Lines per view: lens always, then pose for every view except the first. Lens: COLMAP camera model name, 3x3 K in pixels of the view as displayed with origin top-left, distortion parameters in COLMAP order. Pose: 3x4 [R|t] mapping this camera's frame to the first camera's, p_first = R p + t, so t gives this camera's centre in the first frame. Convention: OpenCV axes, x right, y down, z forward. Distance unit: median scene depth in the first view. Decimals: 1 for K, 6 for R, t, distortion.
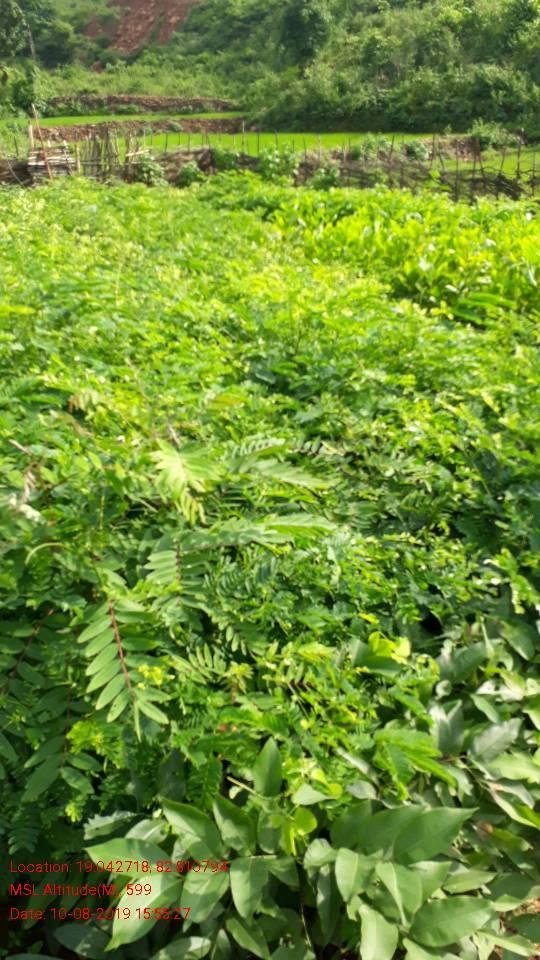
lens RADIAL K [[768.2, 0, 272.1], [0, 768.2, 477.0], [0, 0, 1]] dist [0.015112, -0.023772]
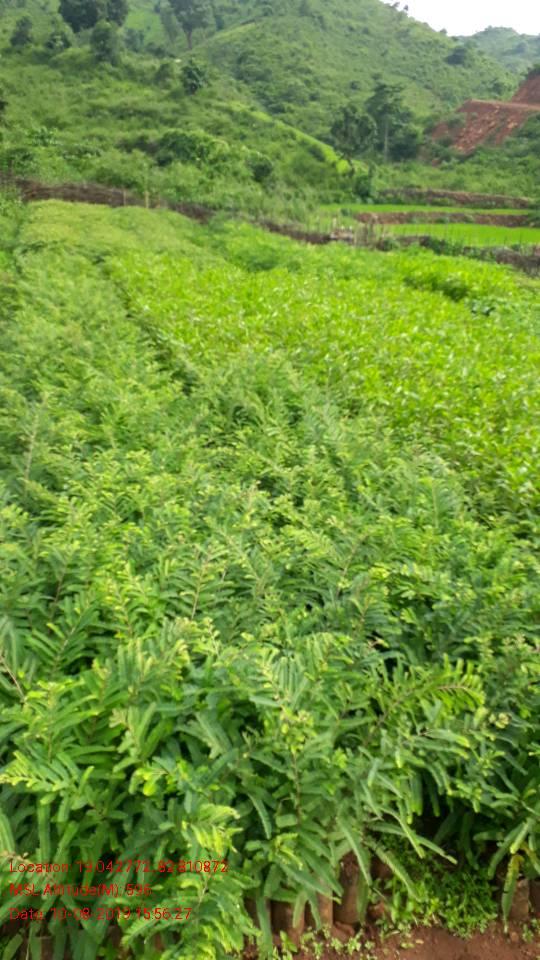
lens RADIAL K [[768.2, 0, 267.4], [0, 768.2, 476.3], [0, 0, 1]] dist [0.015112, -0.023772]
pose [[0.913906, 0.189247, -0.359111, 0.067109], [-0.221758, 0.973757, -0.051196, 0.061801], [0.339998, 0.126424, 0.931890, -0.152974]]
